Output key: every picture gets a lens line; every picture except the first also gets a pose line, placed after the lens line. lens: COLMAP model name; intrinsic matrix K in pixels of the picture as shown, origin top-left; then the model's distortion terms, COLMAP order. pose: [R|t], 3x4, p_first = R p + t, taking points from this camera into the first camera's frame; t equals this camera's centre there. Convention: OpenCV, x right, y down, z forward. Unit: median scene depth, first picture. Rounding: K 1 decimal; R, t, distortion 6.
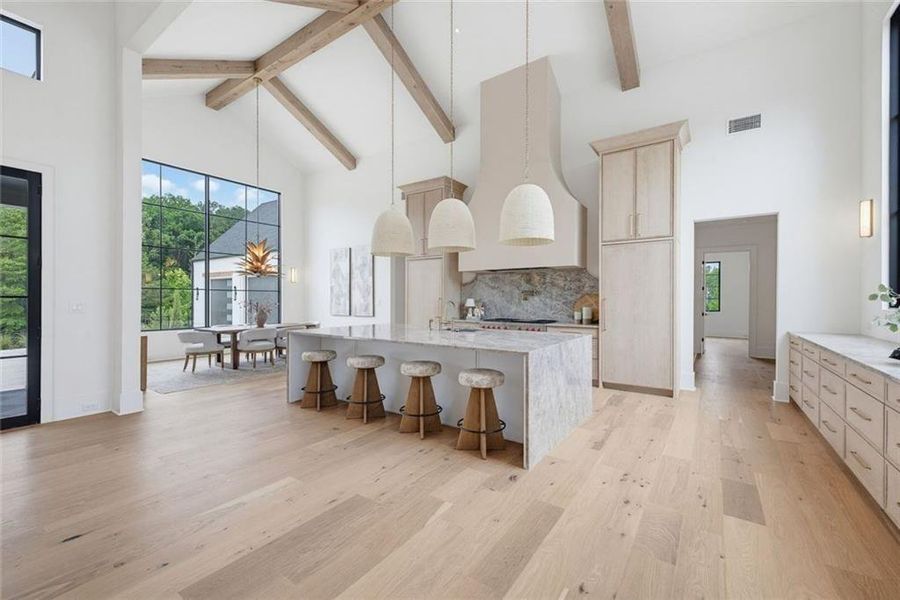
lens RADIAL K [[378.6, 0, 449.2], [0, 378.6, 300.0], [0, 0, 1]] dist [0.013158, -0.000251]
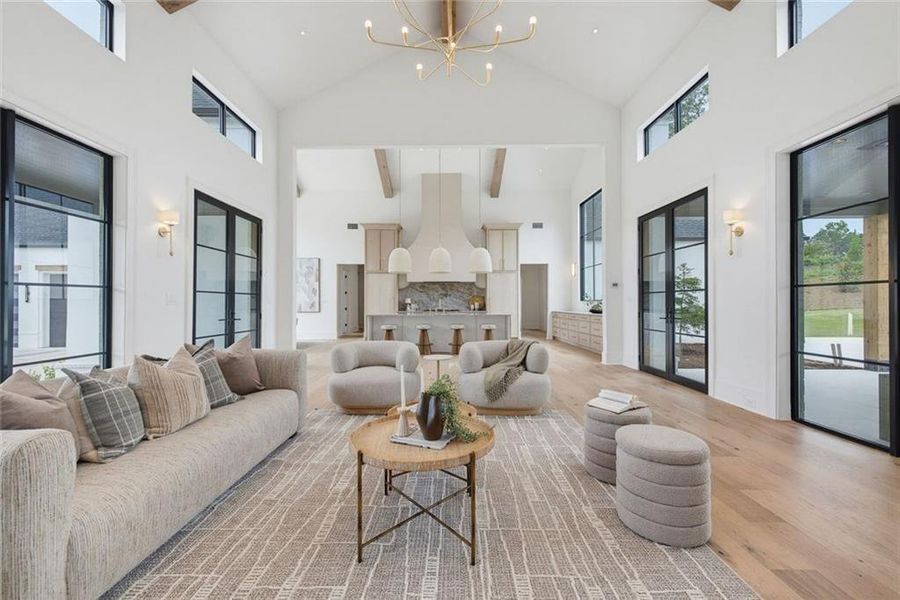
lens RADIAL K [[373.7, 0, 447.8], [0, 373.7, 312.8], [0, 0, 1]] dist [0.014798, -0.000098]
pose [[0.815287, -0.018519, 0.578761, -0.895983], [0.003325, 0.999622, 0.027302, 0.018944], [-0.579048, -0.020335, 0.815040, -0.511211]]
